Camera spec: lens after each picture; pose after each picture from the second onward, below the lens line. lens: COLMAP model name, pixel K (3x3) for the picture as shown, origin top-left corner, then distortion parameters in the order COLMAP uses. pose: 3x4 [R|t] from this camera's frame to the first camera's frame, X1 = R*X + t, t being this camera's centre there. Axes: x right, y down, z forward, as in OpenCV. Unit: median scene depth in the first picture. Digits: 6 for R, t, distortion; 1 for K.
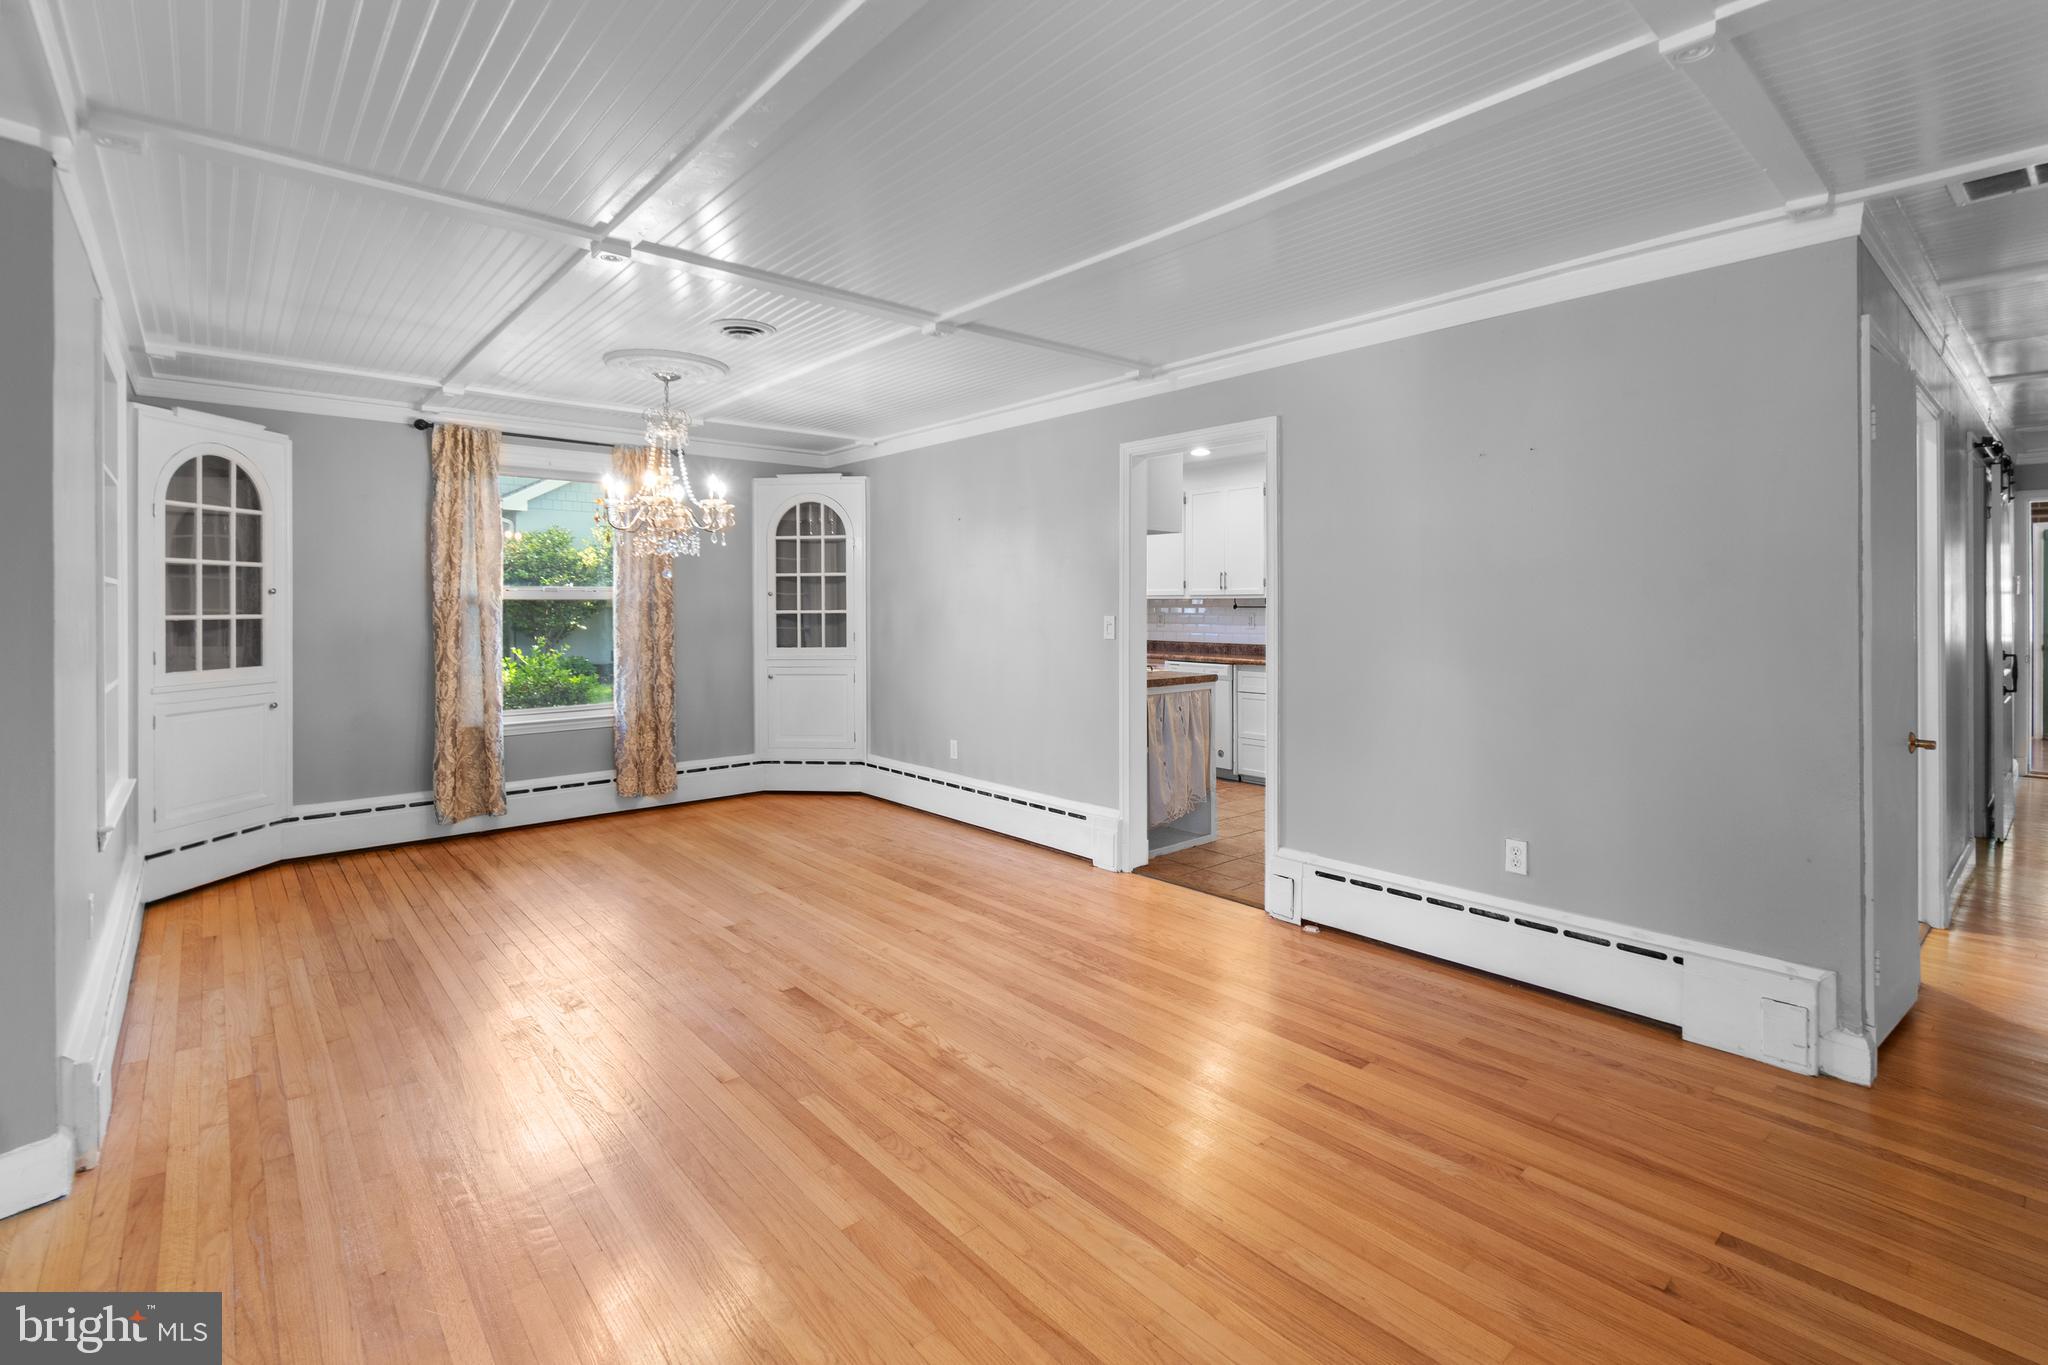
lens RADIAL K [[934.7, 0, 1031.8], [0, 934.7, 615.1], [0, 0, 1]] dist [0.002713, -0.000498]
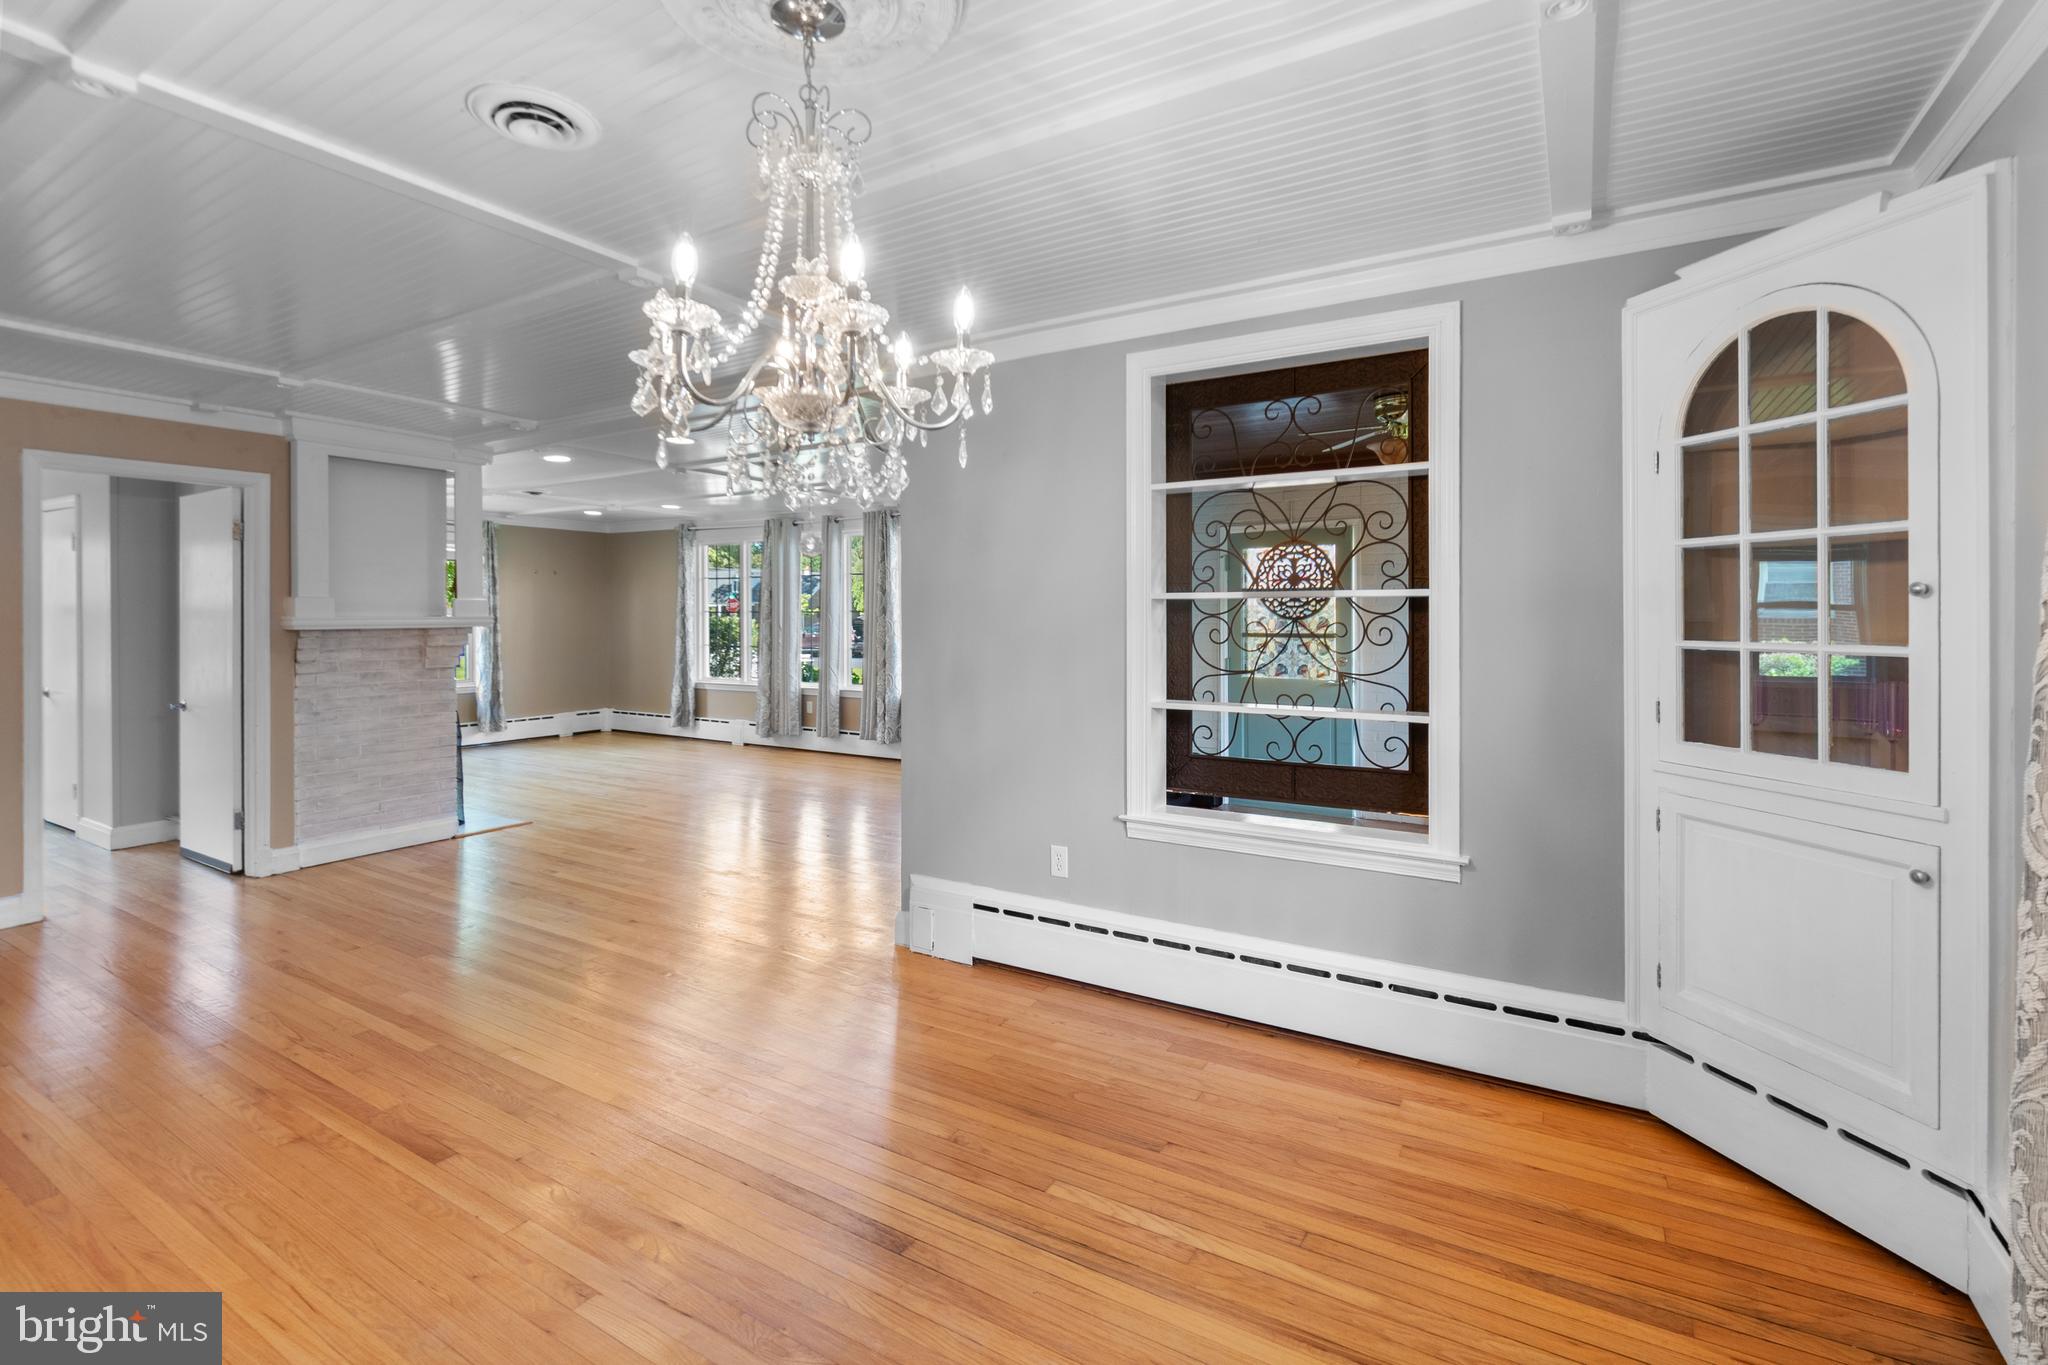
lens RADIAL K [[916.7, 0, 1017.5], [0, 916.7, 624.6], [0, 0, 1]] dist [-0.001487, -0.000786]
pose [[-0.954231, 0.003393, -0.299052, -0.325223], [-0.001491, 0.999869, 0.016103, -0.015734], [0.299068, 0.015812, -0.954101, 1.244308]]
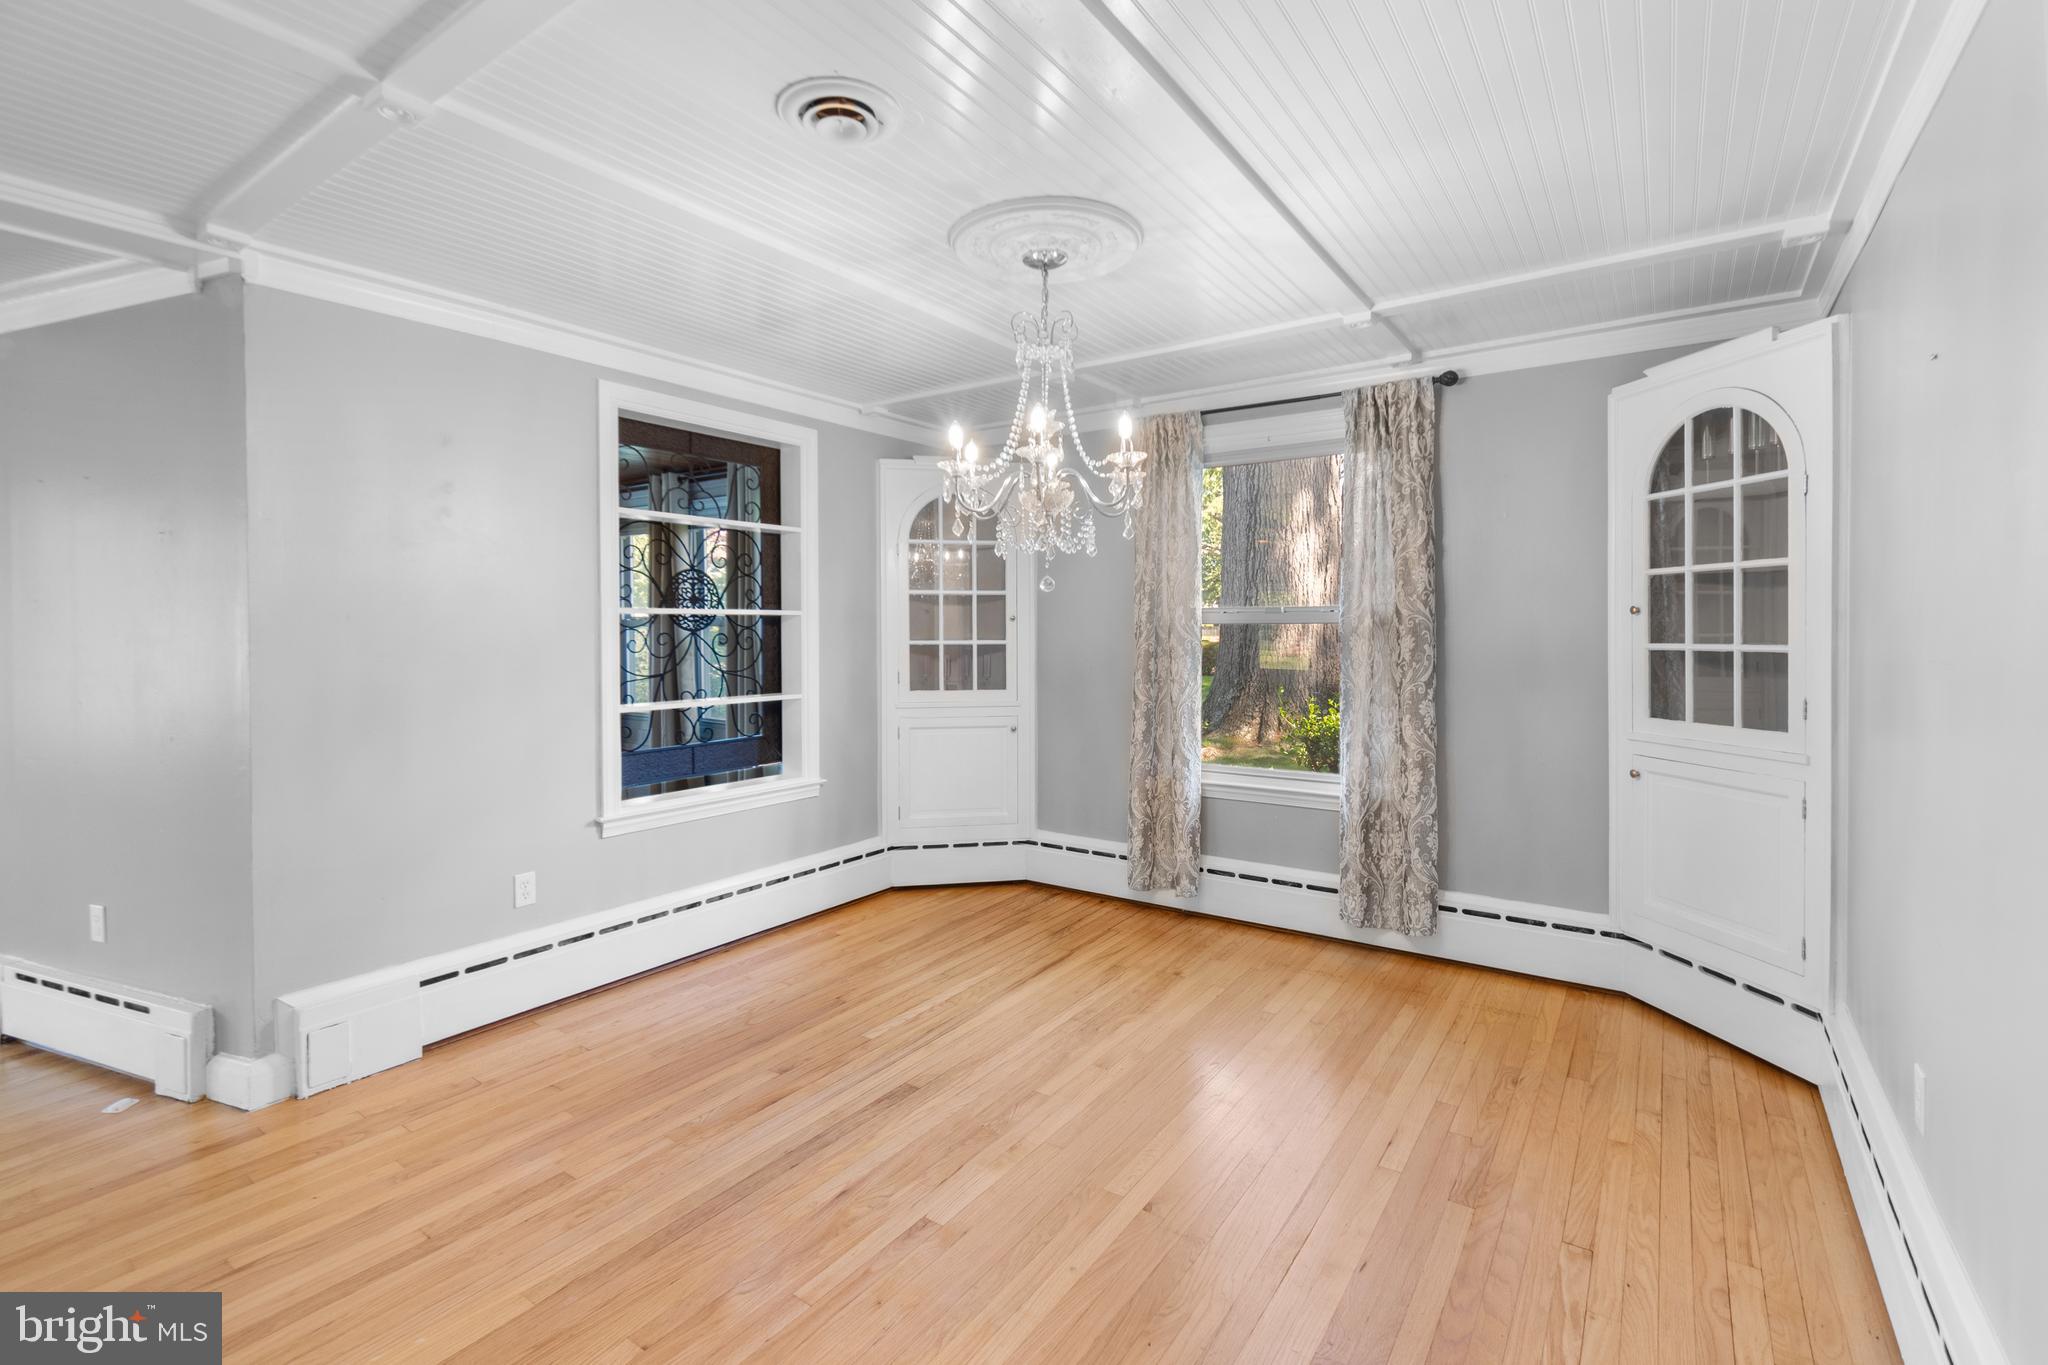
lens RADIAL K [[917.9, 0, 1015.7], [0, 917.9, 644.3], [0, 0, 1]] dist [-0.001476, -0.001345]
pose [[0.229505, 0.020211, -0.973098, 0.172925], [-0.007765, 0.999791, 0.018934, -0.015197], [0.973276, 0.003211, 0.229614, 0.763333]]
